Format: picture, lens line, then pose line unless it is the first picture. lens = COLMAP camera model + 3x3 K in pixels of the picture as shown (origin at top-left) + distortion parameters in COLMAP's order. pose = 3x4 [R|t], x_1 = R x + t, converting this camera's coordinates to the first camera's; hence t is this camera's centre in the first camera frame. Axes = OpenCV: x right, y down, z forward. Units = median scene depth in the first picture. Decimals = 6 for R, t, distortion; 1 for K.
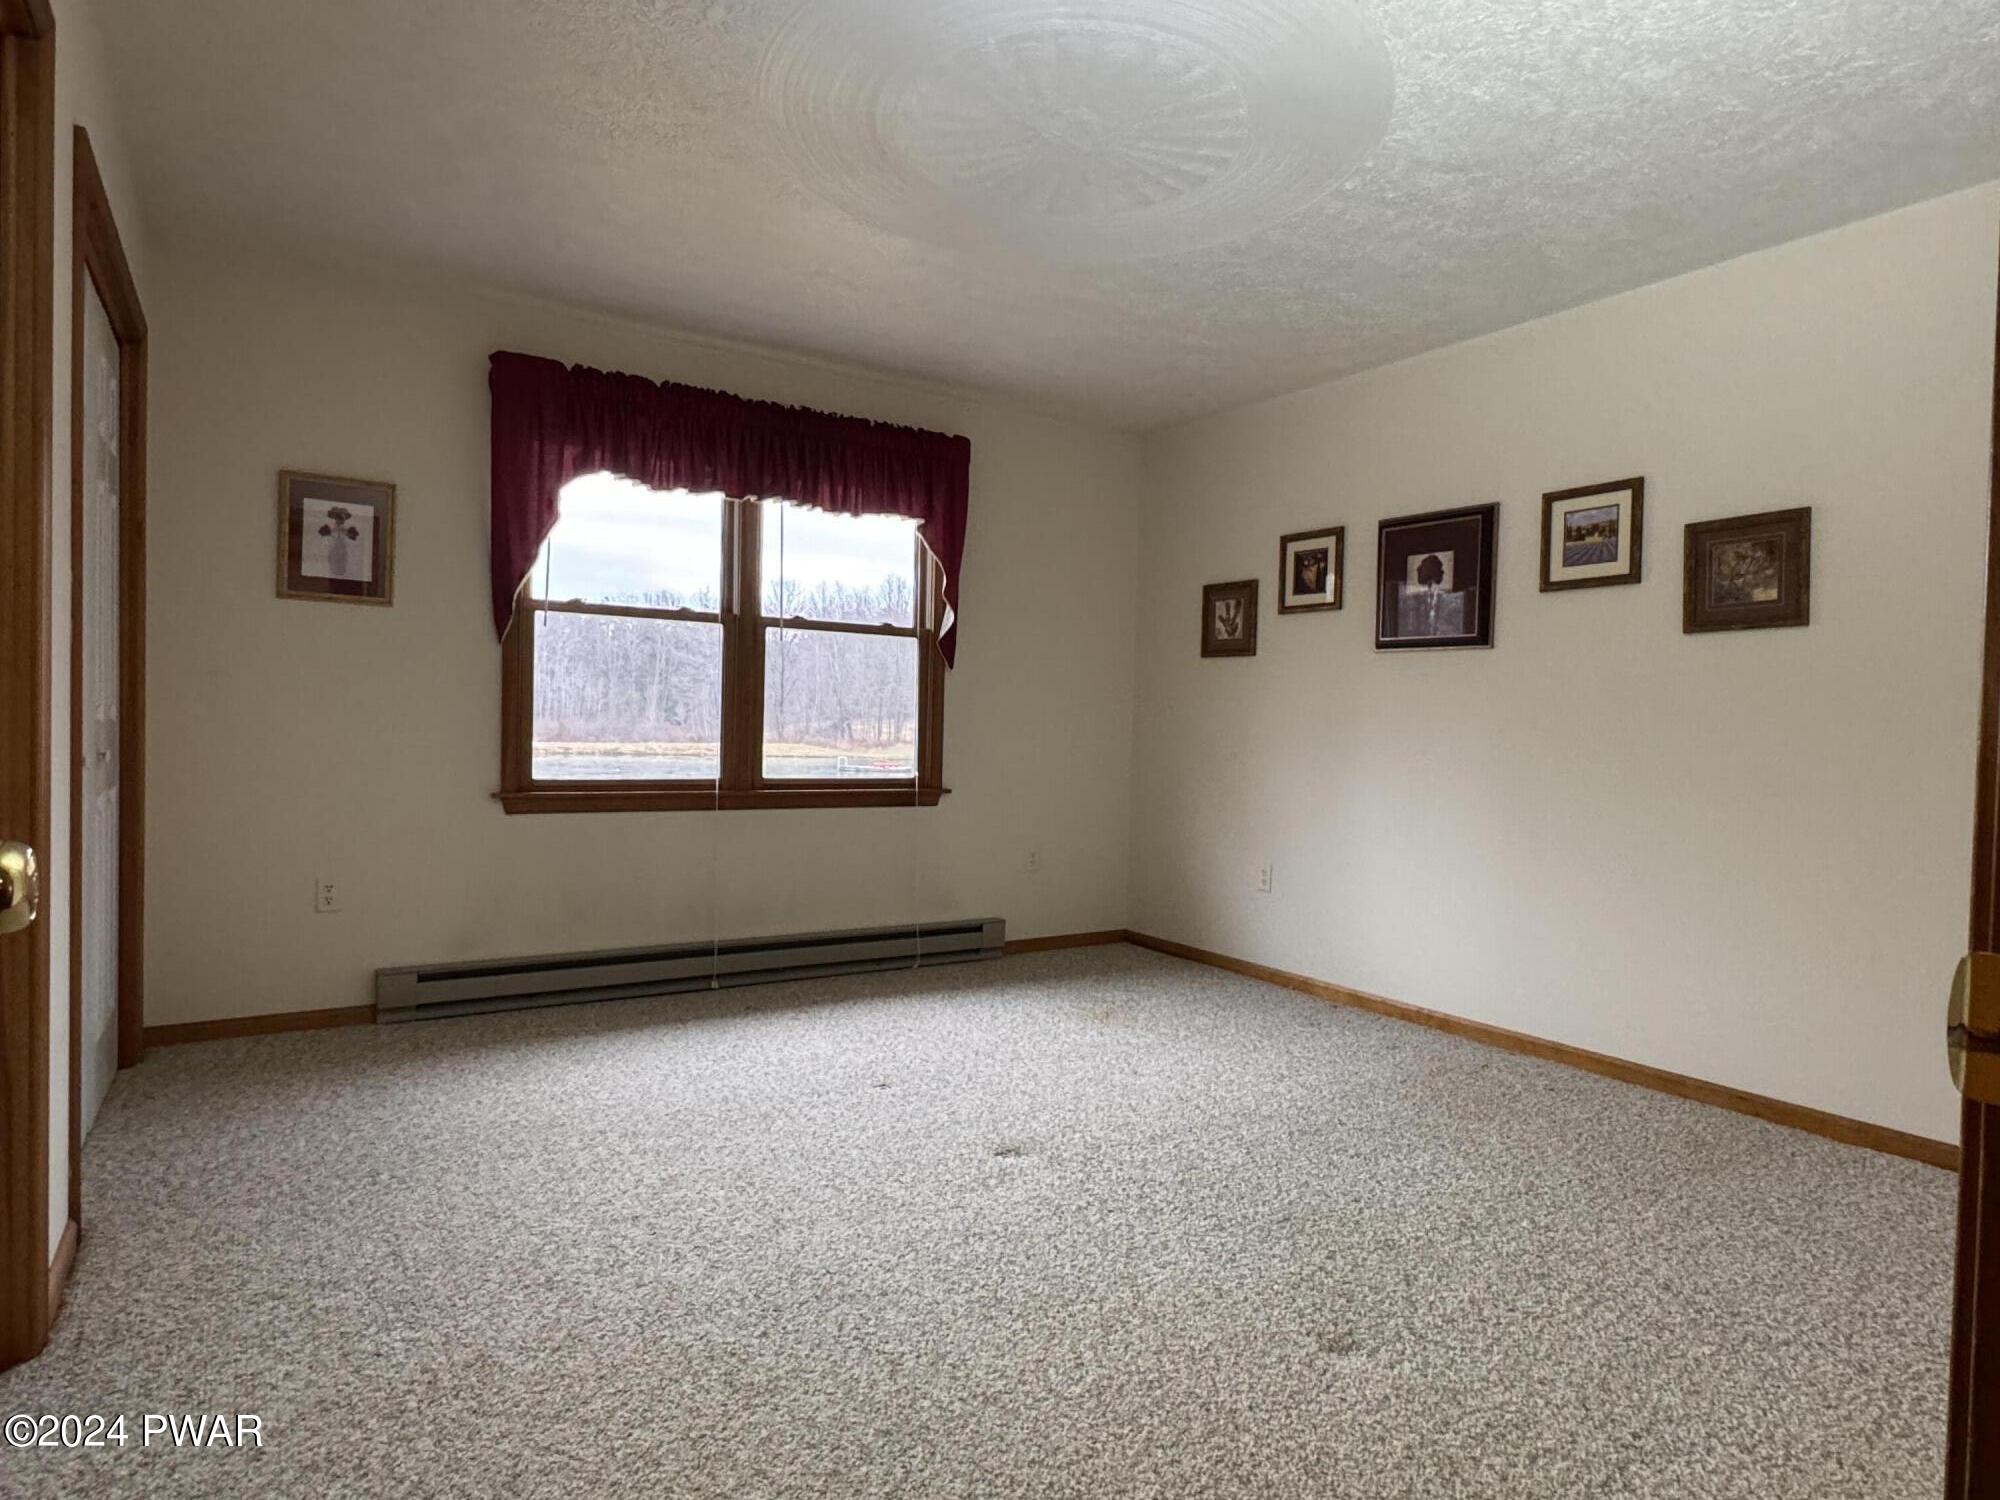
lens RADIAL K [[1153.5, 0, 1000.0], [0, 1153.5, 750.0], [0, 0, 1]] dist [-0.000834, 0.000878]
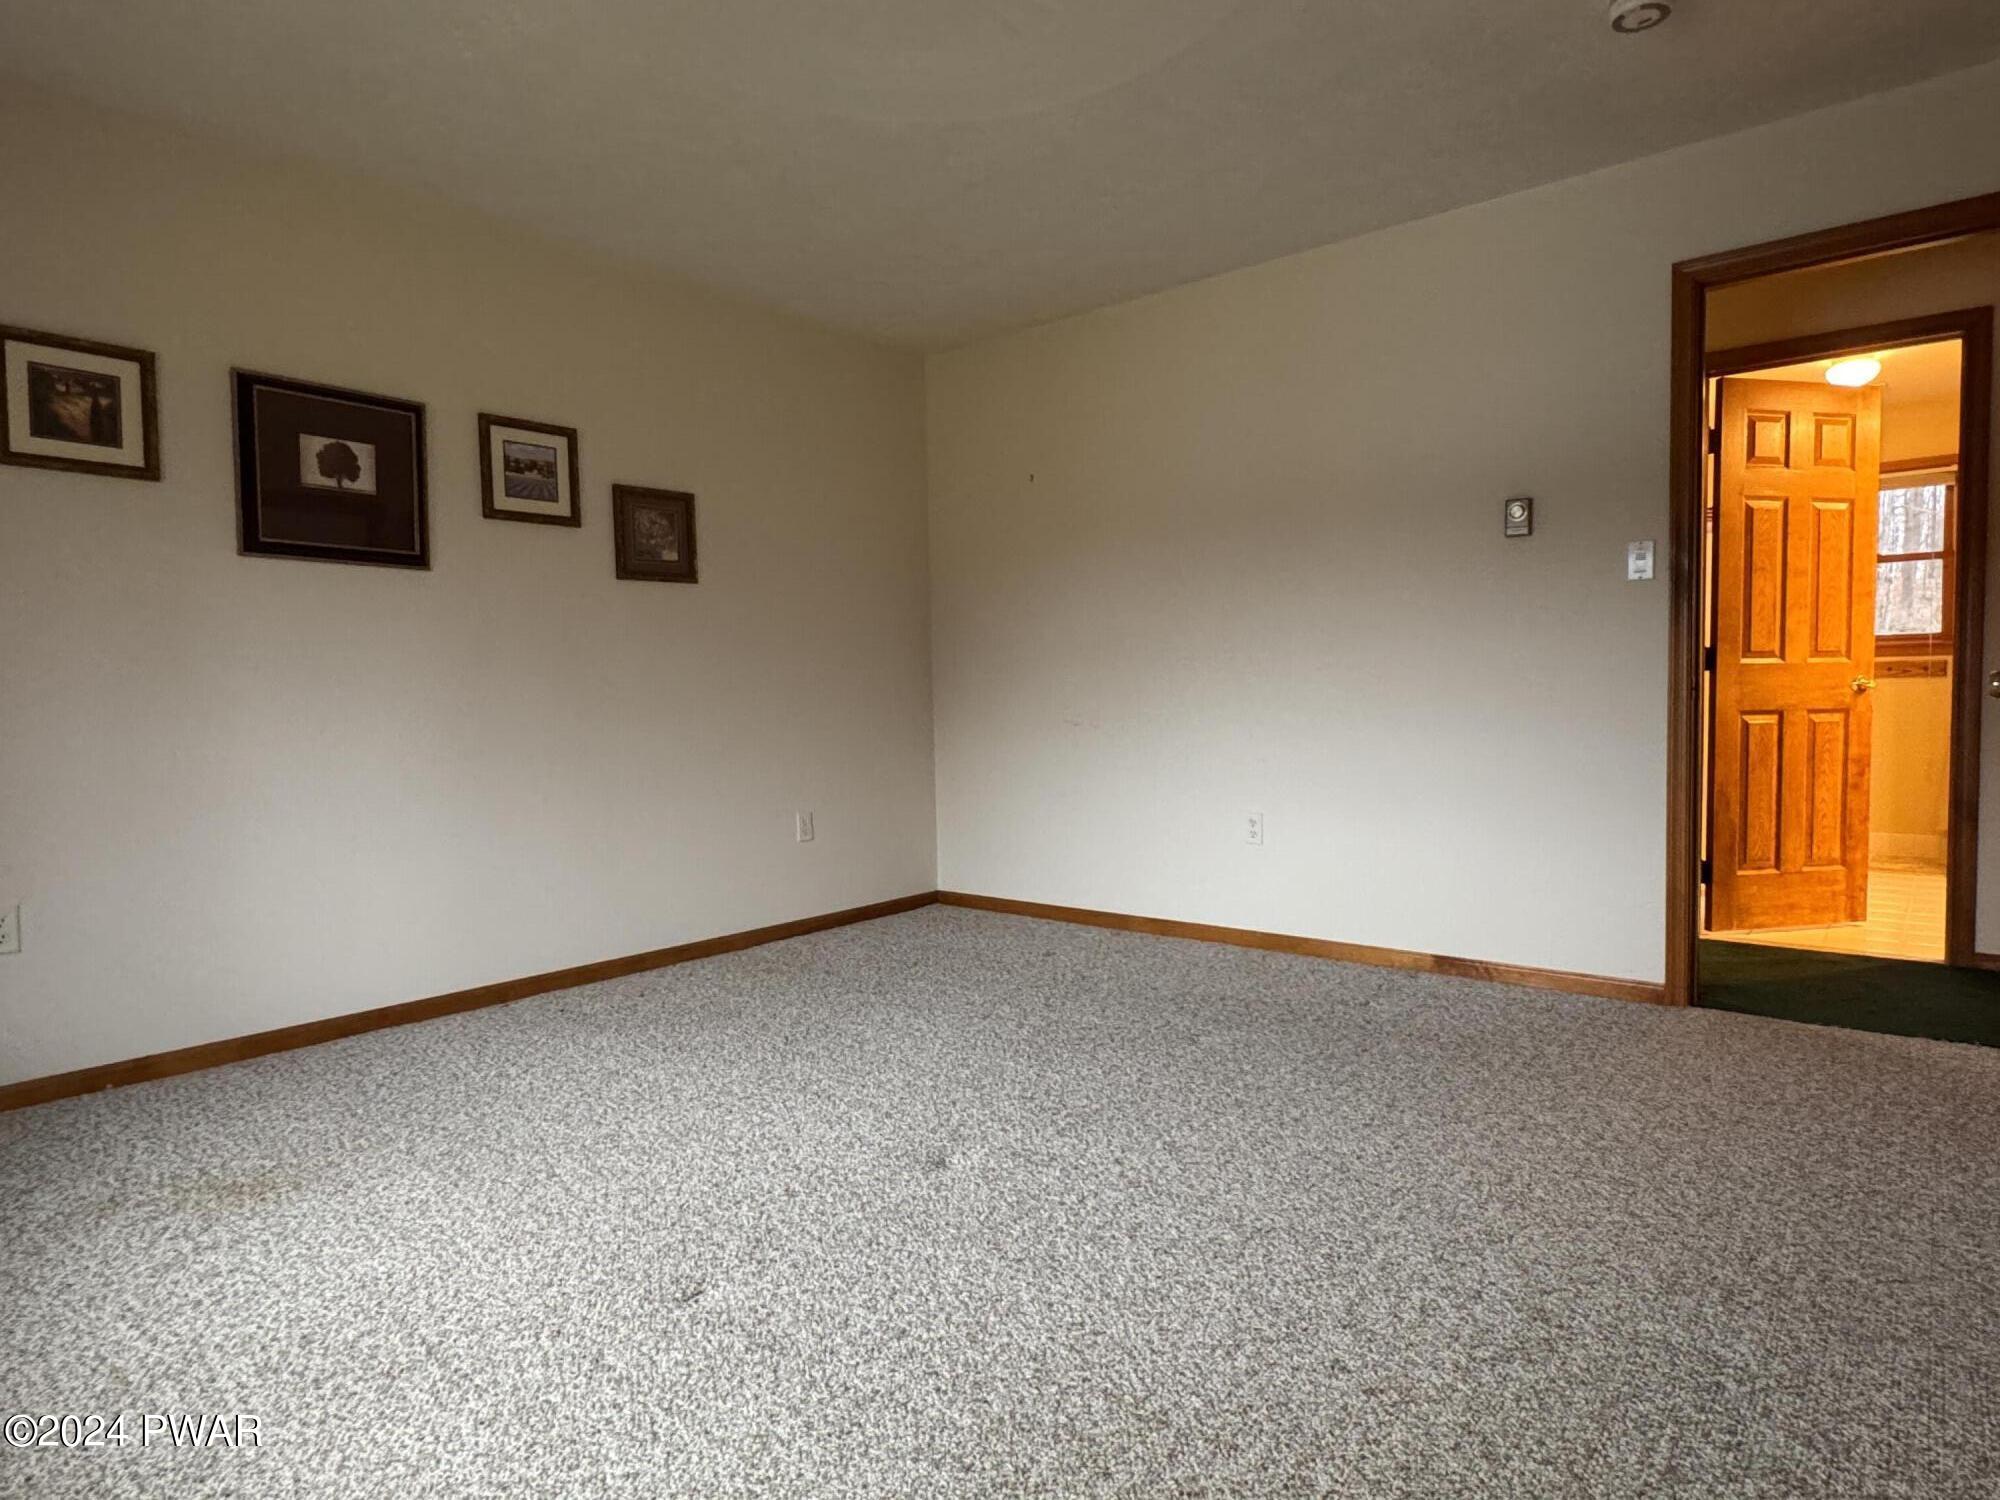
lens RADIAL K [[1153.5, 0, 1000.0], [0, 1153.5, 750.0], [0, 0, 1]] dist [-0.000834, 0.000878]
pose [[-0.300642, -0.068829, 0.951250, -0.599870], [0.026520, 0.996404, 0.080478, -0.011558], [-0.953368, 0.049422, -0.297736, 0.923229]]
